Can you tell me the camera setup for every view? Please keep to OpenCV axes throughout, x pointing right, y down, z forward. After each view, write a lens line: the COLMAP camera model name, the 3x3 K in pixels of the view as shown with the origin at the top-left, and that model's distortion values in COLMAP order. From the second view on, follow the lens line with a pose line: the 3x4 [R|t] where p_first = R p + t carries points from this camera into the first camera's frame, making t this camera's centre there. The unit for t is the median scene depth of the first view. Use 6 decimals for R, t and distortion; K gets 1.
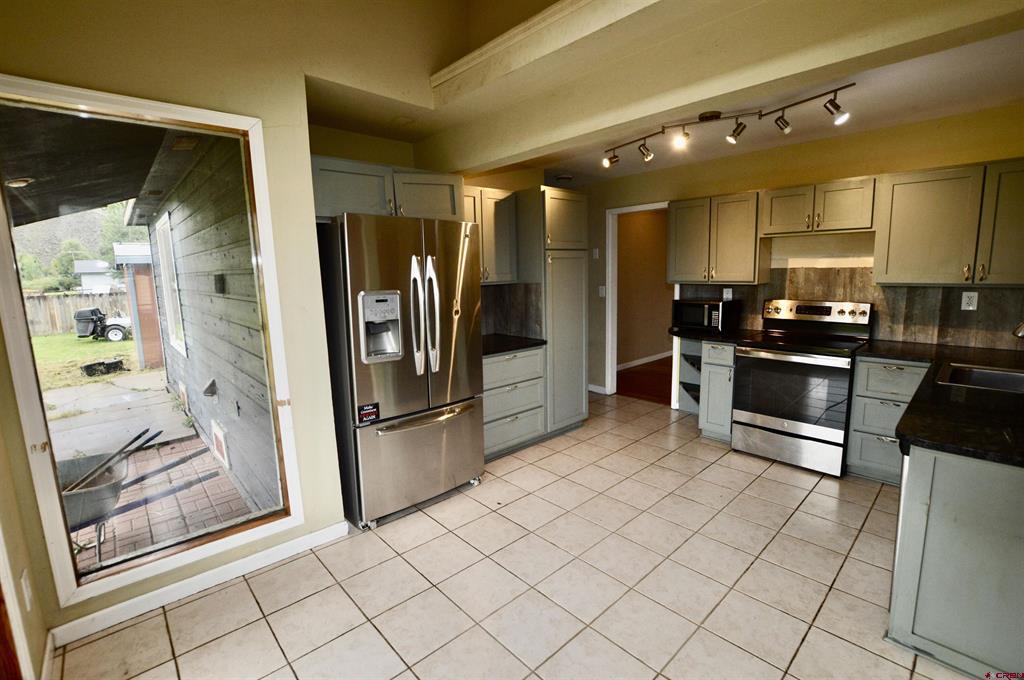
lens RADIAL K [[452.2, 0, 512.3], [0, 452.2, 337.4], [0, 0, 1]] dist [-0.025580, 0.001044]
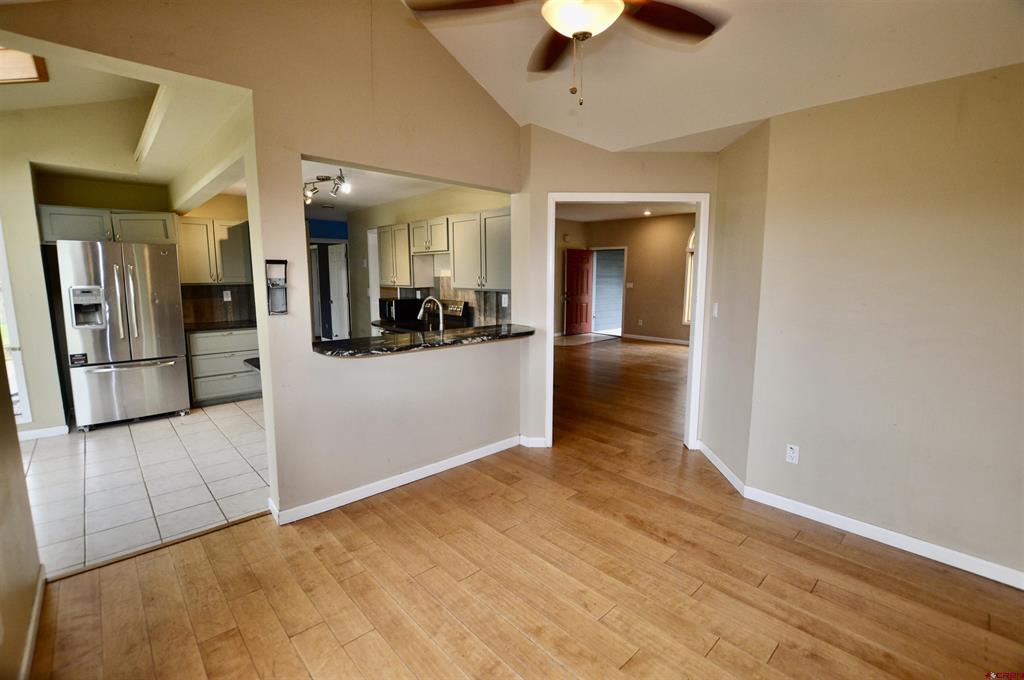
lens RADIAL K [[452.2, 0, 512.7], [0, 452.2, 339.8], [0, 0, 1]] dist [-0.025580, 0.001044]
pose [[0.999722, 0.018954, 0.014045, 1.015678], [-0.018815, 0.999774, -0.009940, 0.066723], [-0.014230, 0.009673, 0.999852, -0.526266]]
